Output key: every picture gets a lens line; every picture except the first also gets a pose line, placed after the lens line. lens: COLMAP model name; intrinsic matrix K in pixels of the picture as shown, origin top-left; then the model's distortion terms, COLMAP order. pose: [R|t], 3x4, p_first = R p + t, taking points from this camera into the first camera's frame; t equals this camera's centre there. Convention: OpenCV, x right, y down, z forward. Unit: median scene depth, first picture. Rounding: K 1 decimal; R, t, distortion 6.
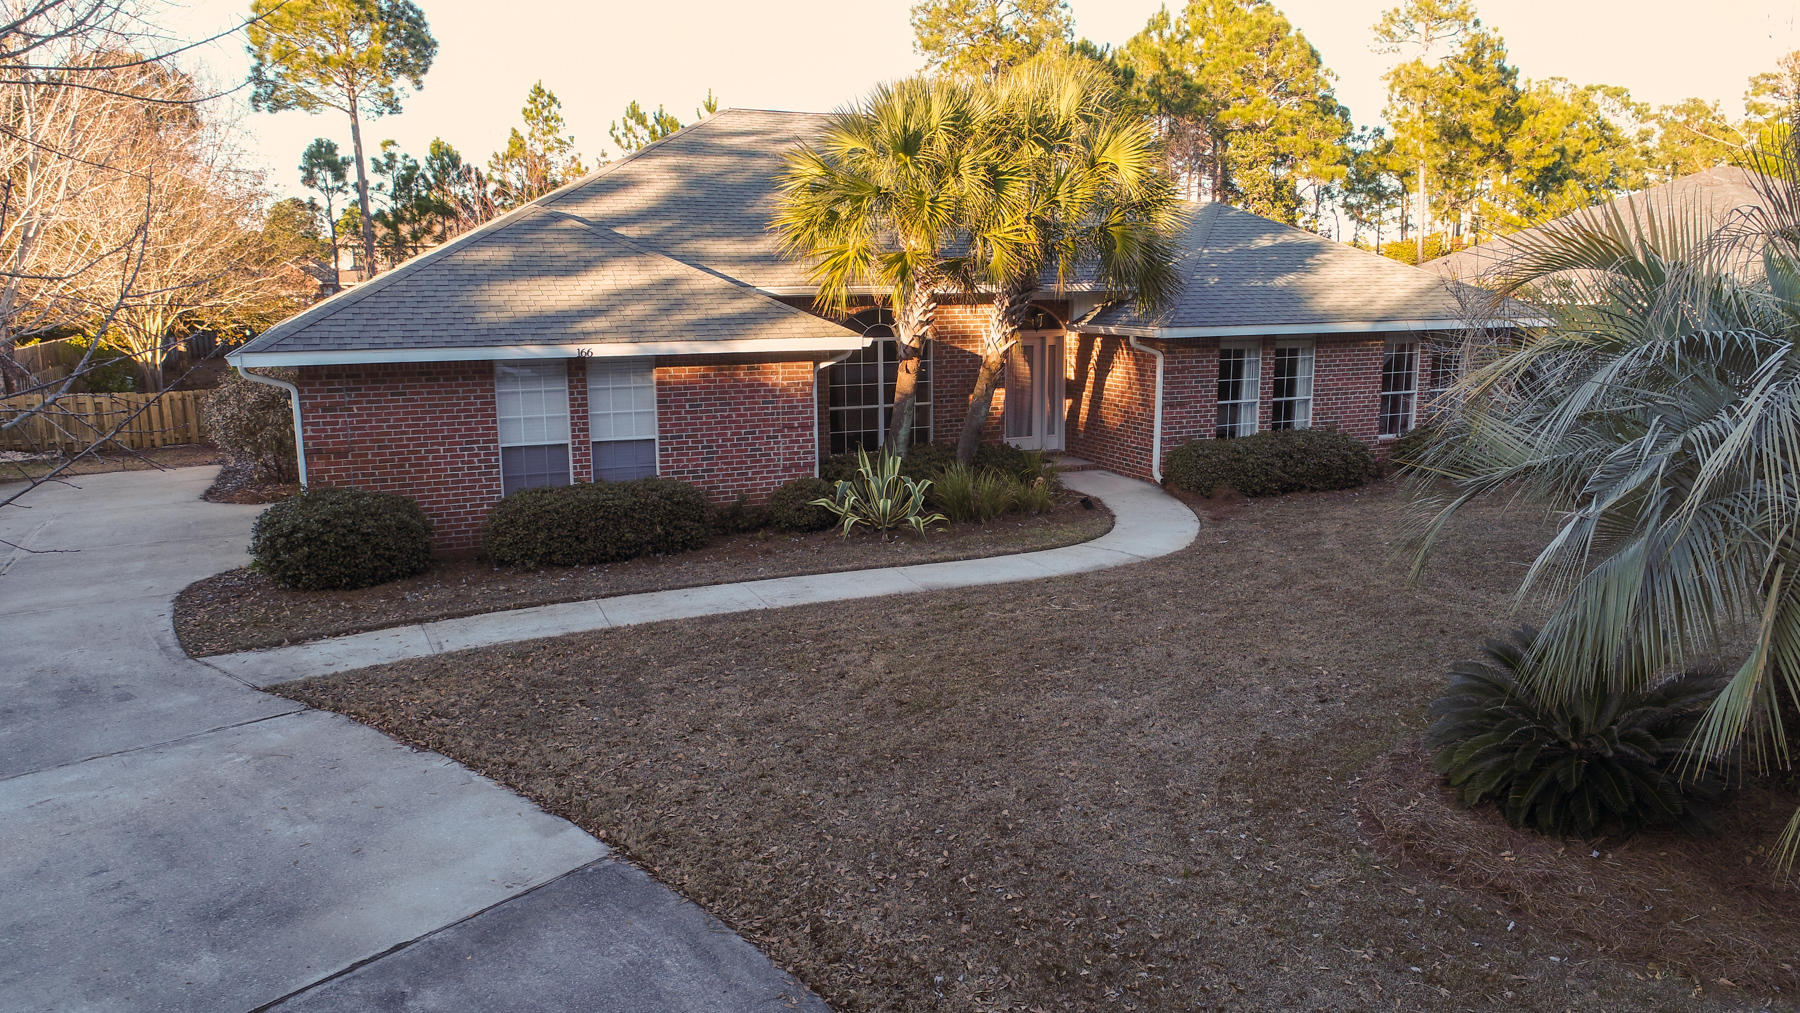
lens RADIAL K [[1248.4, 0, 900.6], [0, 1248.4, 506.9], [0, 0, 1]] dist [-0.003978, -0.001646]
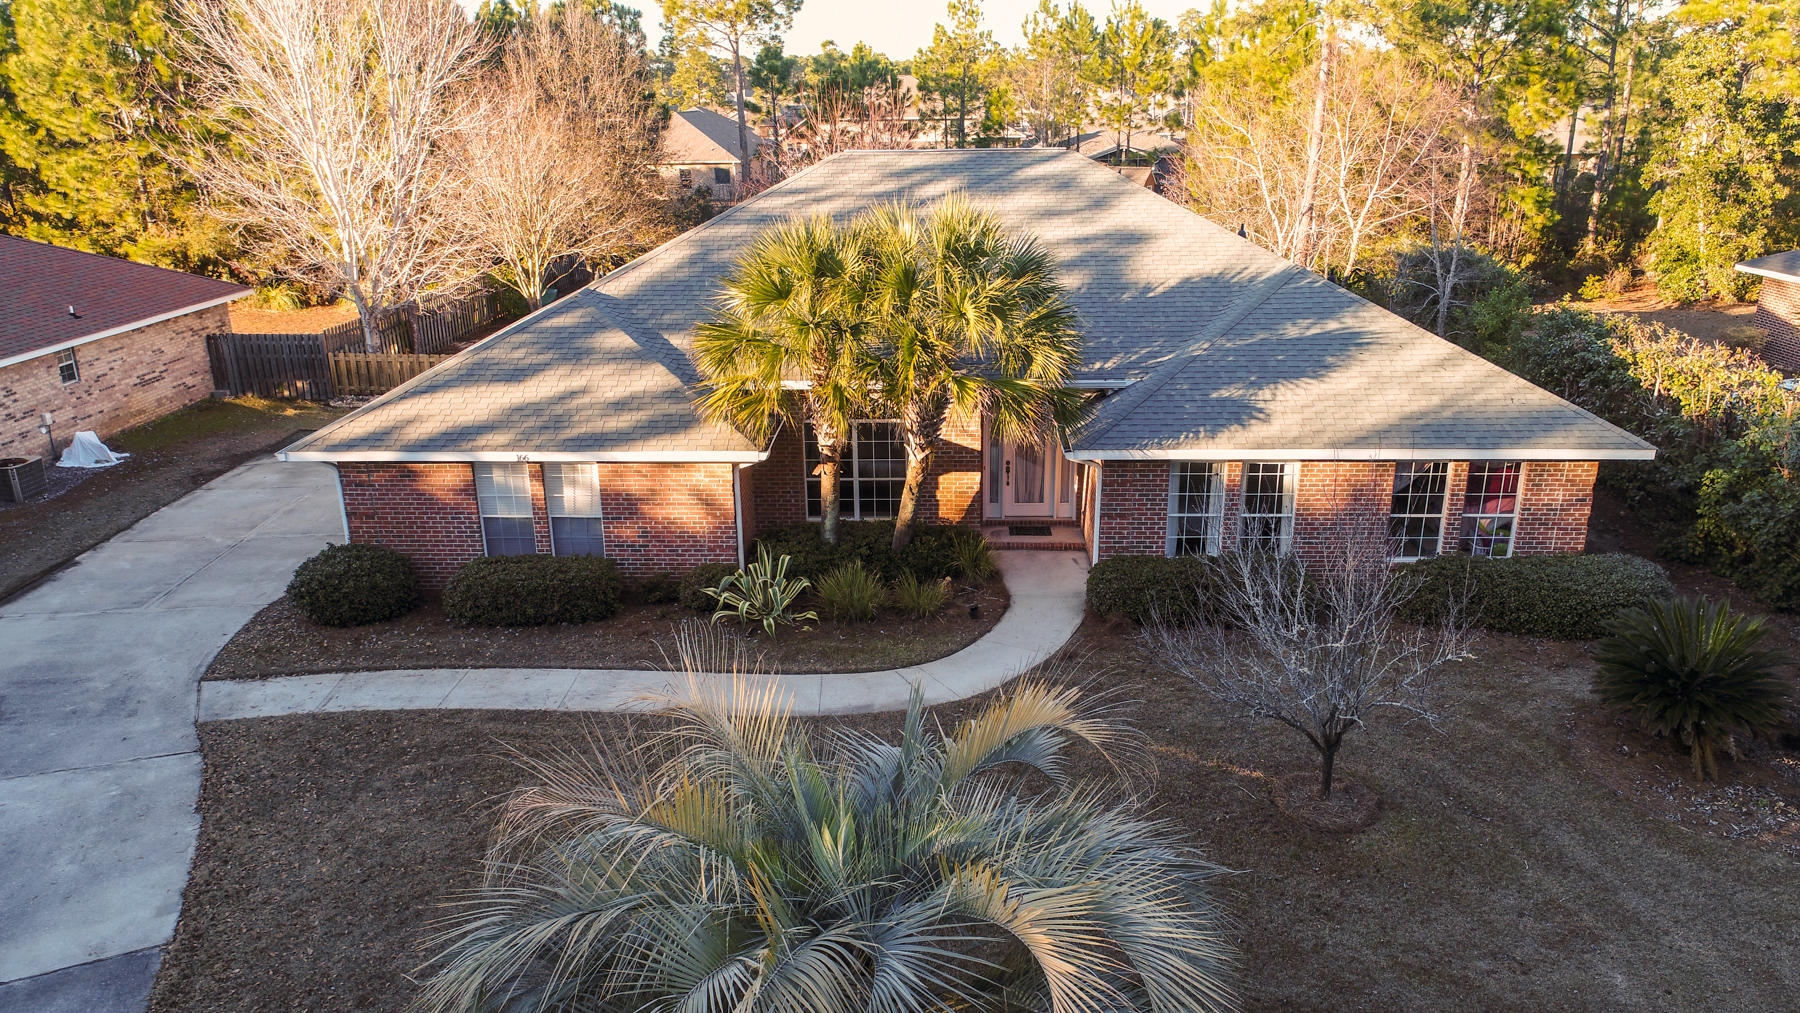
lens RADIAL K [[1248.4, 0, 900.2], [0, 1248.4, 507.1], [0, 0, 1]] dist [-0.003978, -0.001646]
pose [[0.895727, 0.138289, -0.422552, 0.613230], [-0.072799, 0.983189, 0.167450, -0.306417], [0.438605, -0.119228, 0.890736, 0.038310]]
